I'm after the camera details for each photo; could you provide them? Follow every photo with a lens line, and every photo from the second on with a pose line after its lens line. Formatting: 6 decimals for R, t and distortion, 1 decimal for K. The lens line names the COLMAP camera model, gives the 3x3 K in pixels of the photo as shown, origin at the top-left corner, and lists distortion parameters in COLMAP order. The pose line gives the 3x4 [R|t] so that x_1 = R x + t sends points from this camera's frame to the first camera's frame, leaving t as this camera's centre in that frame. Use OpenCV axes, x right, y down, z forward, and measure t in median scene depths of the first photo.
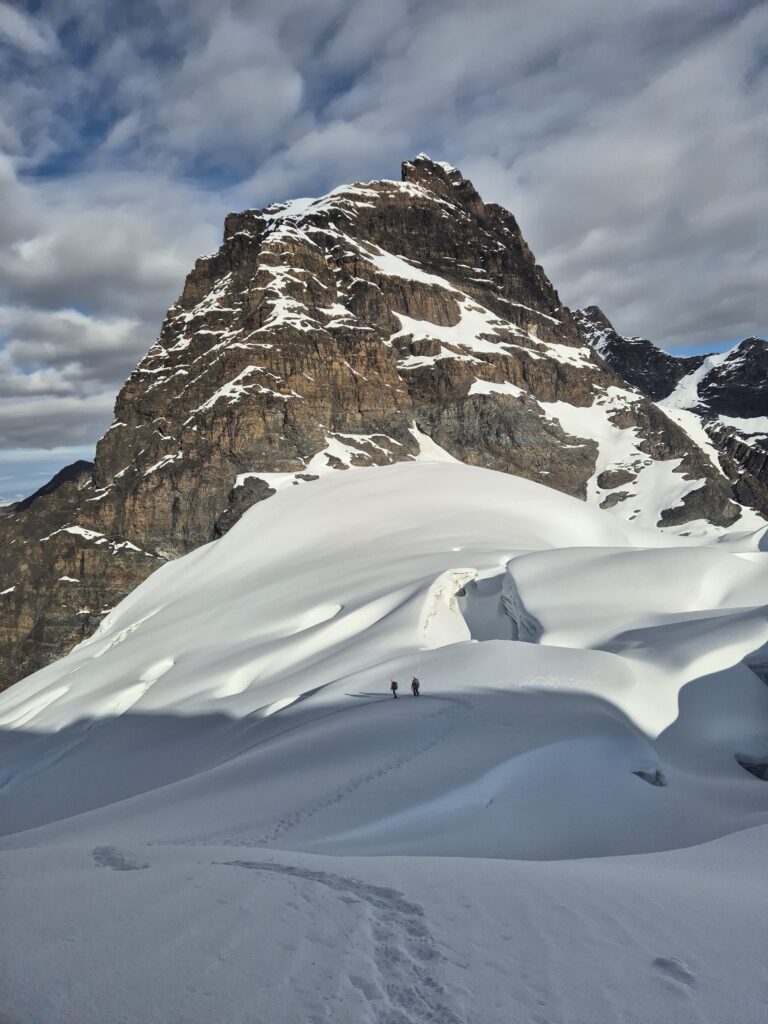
lens RADIAL K [[711.0, 0, 384.0], [0, 711.0, 512.0], [0, 0, 1]] dist [0.072758, -0.000998]
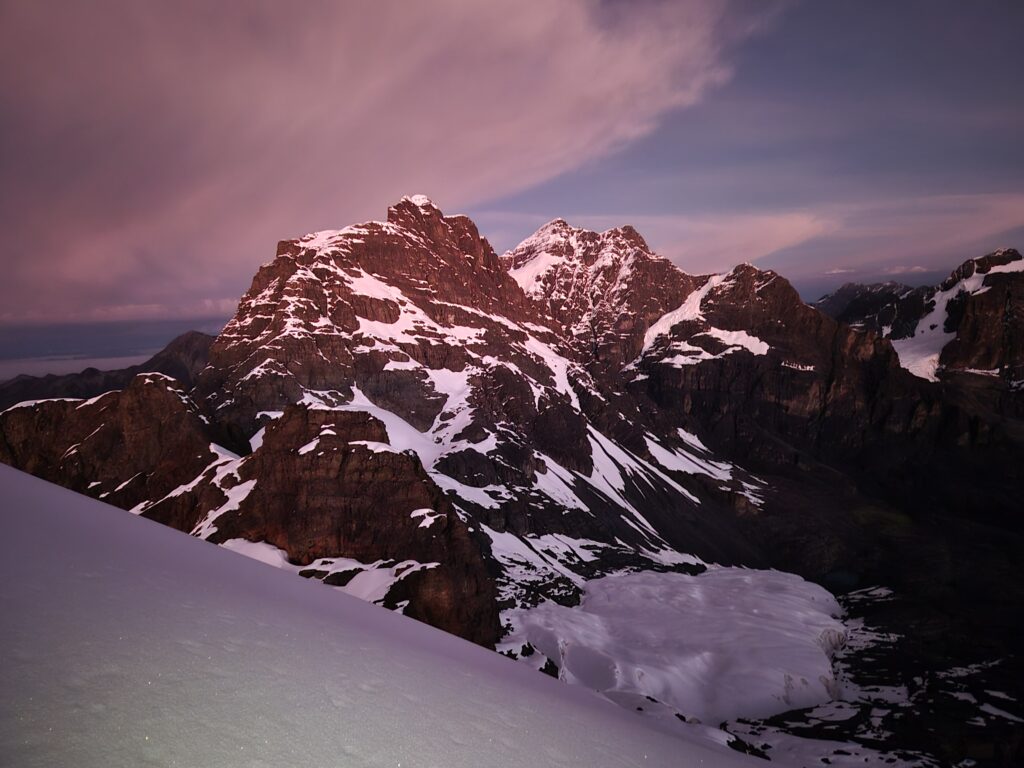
lens RADIAL K [[711.0, 0, 492.8], [0, 711.0, 398.7], [0, 0, 1]] dist [0.072758, -0.000998]
pose [[0.999311, 0.037064, -0.001935, 0.427928], [-0.036991, 0.998879, 0.029523, -0.152180], [0.003028, -0.029431, 0.999562, -0.991272]]
